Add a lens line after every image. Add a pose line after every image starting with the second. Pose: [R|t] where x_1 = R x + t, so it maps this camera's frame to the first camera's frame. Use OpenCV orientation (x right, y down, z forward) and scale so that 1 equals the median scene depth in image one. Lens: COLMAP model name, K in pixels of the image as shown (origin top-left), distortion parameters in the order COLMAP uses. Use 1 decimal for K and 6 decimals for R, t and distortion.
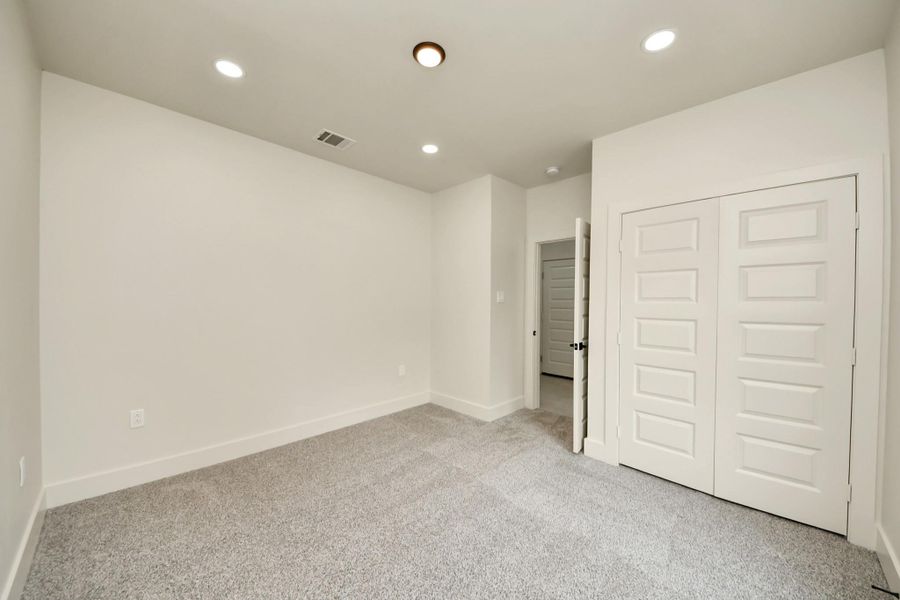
lens RADIAL K [[319.7, 0, 443.5], [0, 319.7, 303.7], [0, 0, 1]] dist [0.000778, -0.008115]
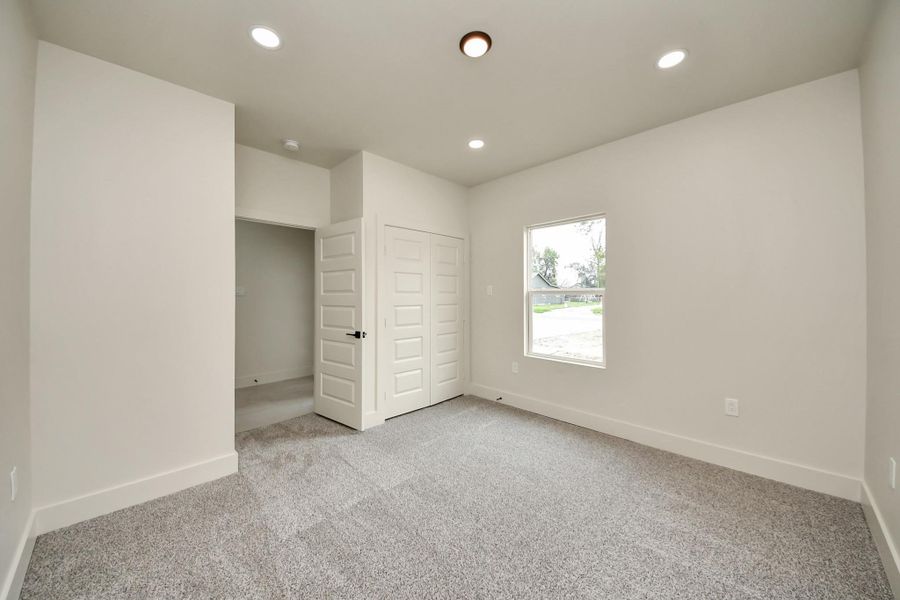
lens RADIAL K [[319.7, 0, 443.5], [0, 319.7, 303.7], [0, 0, 1]] dist [0.000778, -0.008115]
pose [[-0.024855, -0.027418, 0.999315, -0.629019], [0.007569, 0.999590, 0.027614, -0.000533], [-0.999662, 0.008250, -0.024637, 0.685024]]
